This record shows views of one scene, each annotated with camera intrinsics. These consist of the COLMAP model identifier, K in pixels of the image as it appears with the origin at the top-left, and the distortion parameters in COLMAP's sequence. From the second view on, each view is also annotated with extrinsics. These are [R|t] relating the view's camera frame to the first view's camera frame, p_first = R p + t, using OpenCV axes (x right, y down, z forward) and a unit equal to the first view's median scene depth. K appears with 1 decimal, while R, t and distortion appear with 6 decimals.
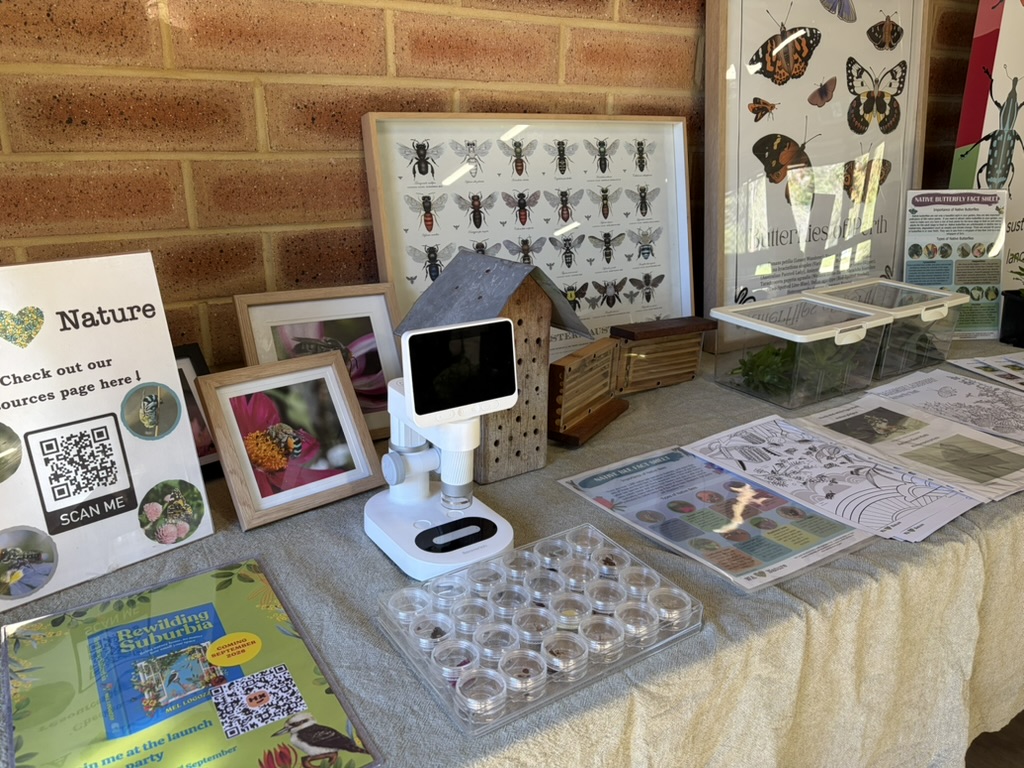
lens RADIAL K [[780.9, 0, 512.0], [0, 780.9, 384.0], [0, 0, 1]] dist [0.057305, -0.054466]
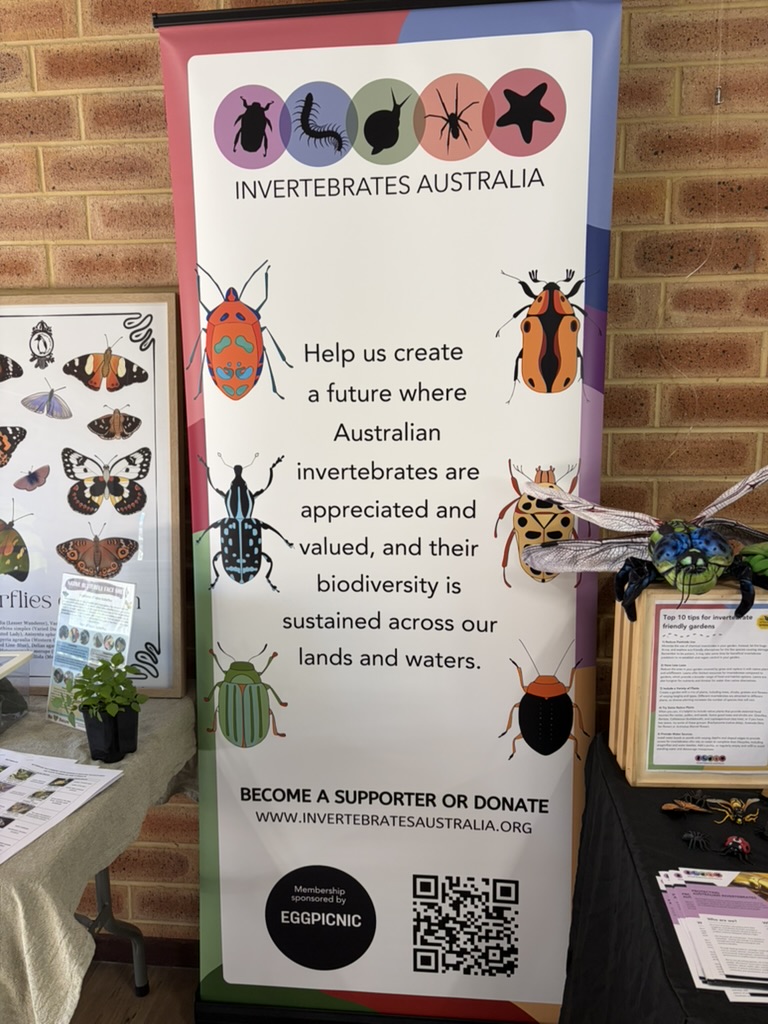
lens RADIAL K [[780.9, 0, 384.0], [0, 780.9, 512.0], [0, 0, 1]] dist [0.057305, -0.054466]
pose [[0.779890, 0.070820, -0.621897, 1.421480], [-0.181812, 0.976370, -0.116815, -0.270423], [0.598929, 0.204171, 0.774337, 0.421418]]
